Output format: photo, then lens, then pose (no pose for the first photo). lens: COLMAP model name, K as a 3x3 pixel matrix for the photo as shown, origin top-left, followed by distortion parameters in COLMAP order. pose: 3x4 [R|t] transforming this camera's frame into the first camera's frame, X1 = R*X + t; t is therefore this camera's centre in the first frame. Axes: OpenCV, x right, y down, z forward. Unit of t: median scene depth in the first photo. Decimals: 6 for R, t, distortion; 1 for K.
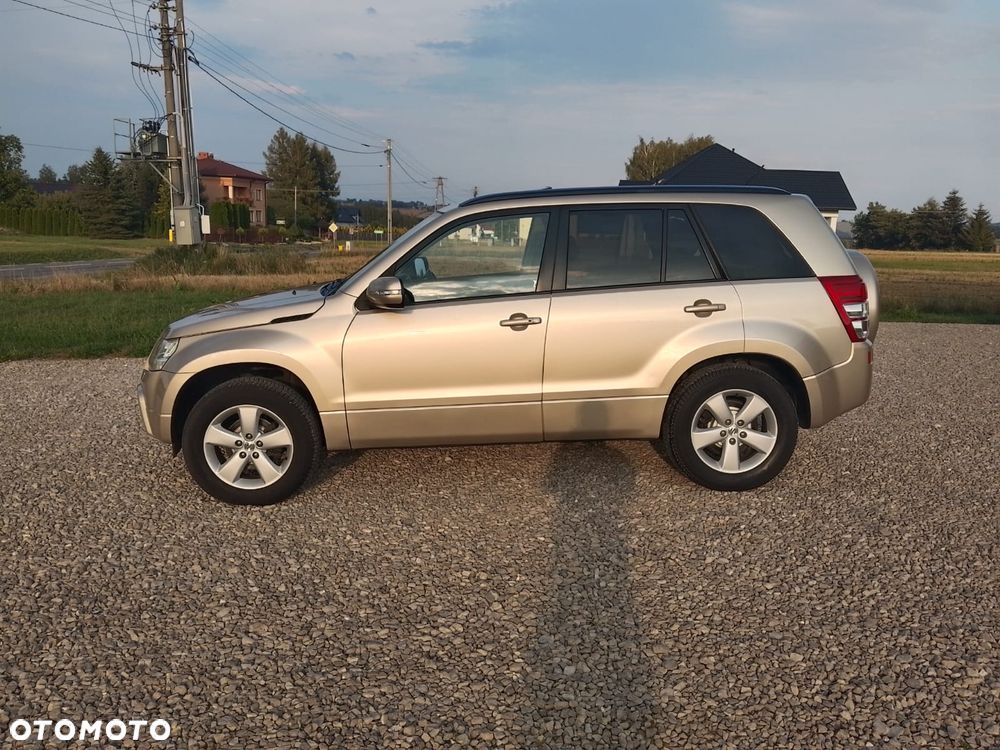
lens RADIAL K [[844.3, 0, 502.8], [0, 844.3, 369.8], [0, 0, 1]] dist [0.070672, -0.139046]
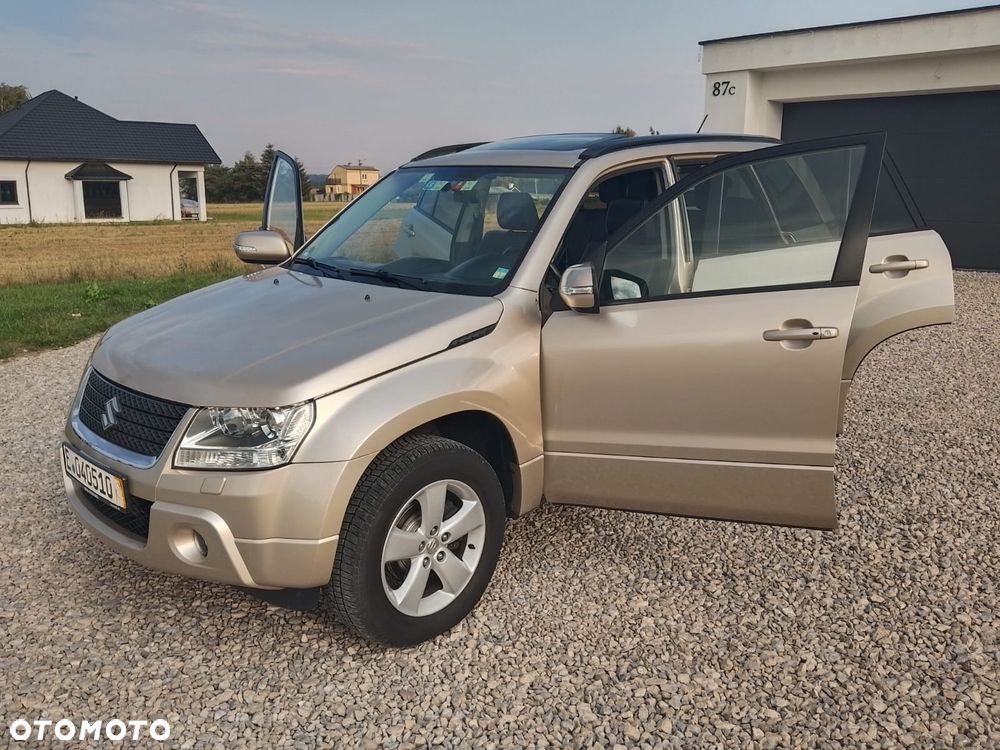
lens RADIAL K [[844.3, 0, 505.3], [0, 844.3, 379.4], [0, 0, 1]] dist [0.070672, -0.139046]
pose [[0.724451, -0.181261, 0.665068, -0.113295], [0.139815, 0.983392, 0.115719, -0.016802], [-0.674998, 0.009154, 0.737763, 0.084967]]
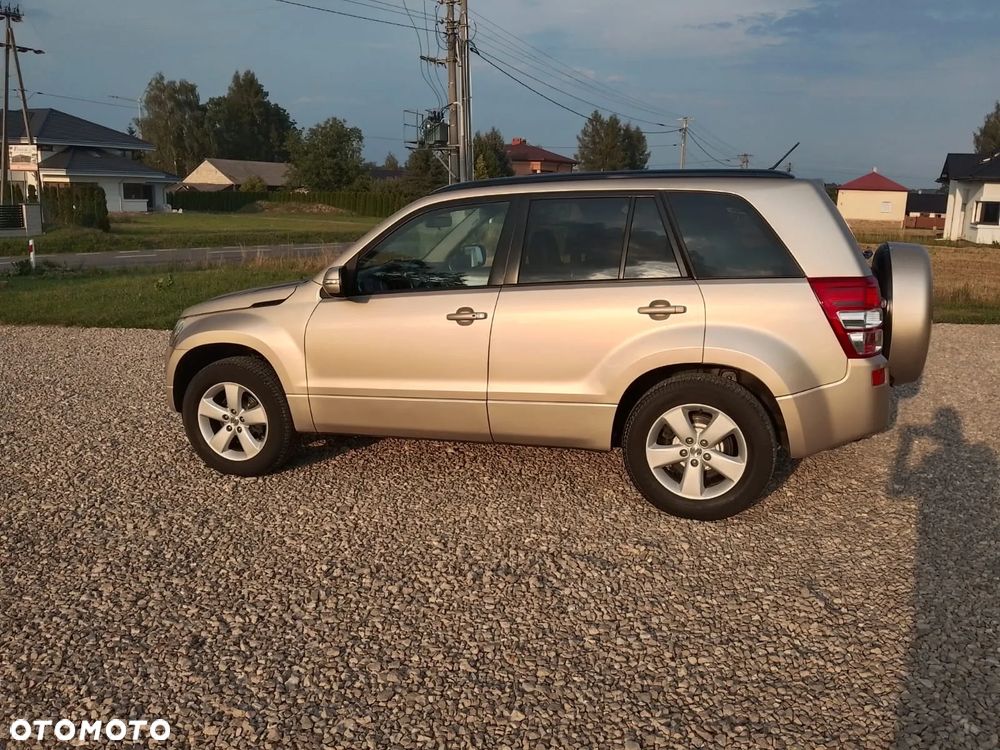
lens RADIAL K [[844.3, 0, 499.4], [0, 844.3, 374.8], [0, 0, 1]] dist [0.070672, -0.139046]
pose [[0.932484, 0.067488, -0.354850, 0.067713], [-0.057625, 0.997603, 0.038304, -0.004964], [0.356585, -0.015270, 0.934138, 0.019614]]
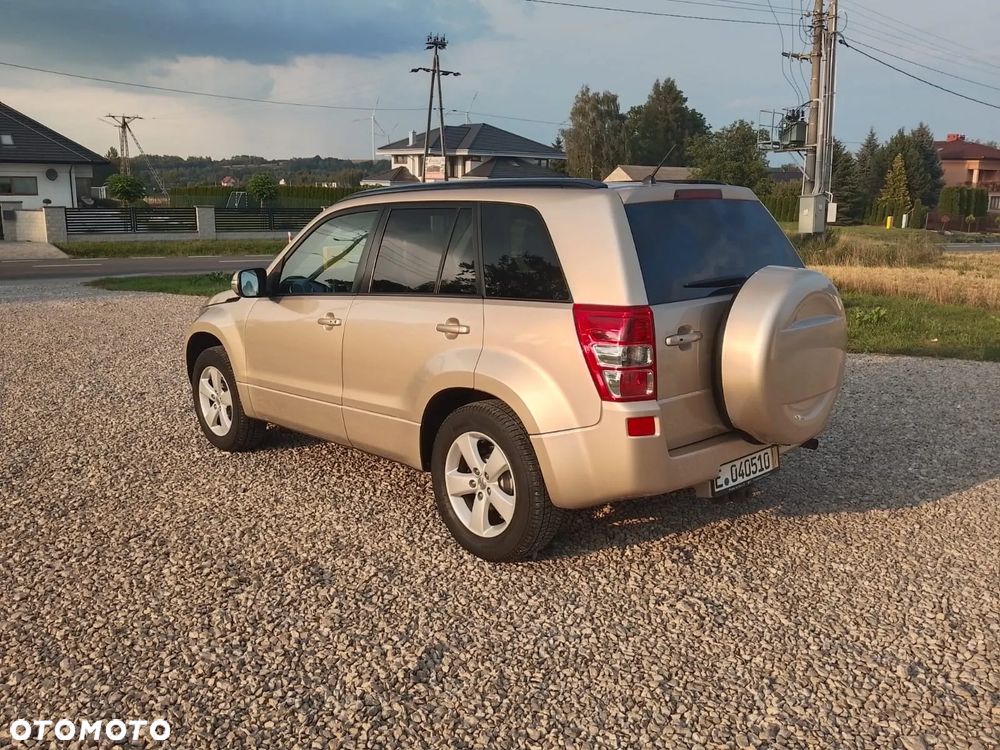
lens RADIAL K [[844.3, 0, 494.7], [0, 844.3, 367.7], [0, 0, 1]] dist [0.070672, -0.139046]
pose [[0.653704, 0.140397, -0.743612, 0.150599], [-0.130356, 0.988842, 0.072103, -0.016949], [0.745438, 0.049800, 0.664712, 0.082036]]
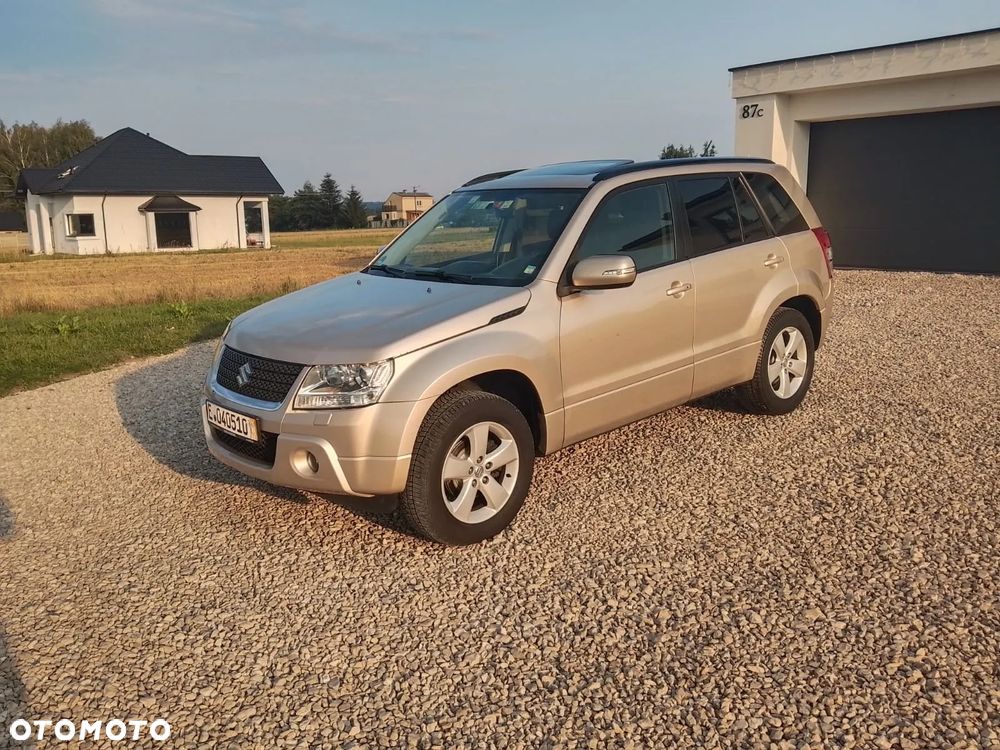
lens RADIAL K [[844.3, 0, 503.1], [0, 844.3, 375.2], [0, 0, 1]] dist [0.070672, -0.139046]
pose [[0.765488, -0.169323, 0.620772, -0.135764], [0.156300, 0.984791, 0.075876, -0.011193], [-0.624178, 0.038945, 0.780311, 0.055145]]
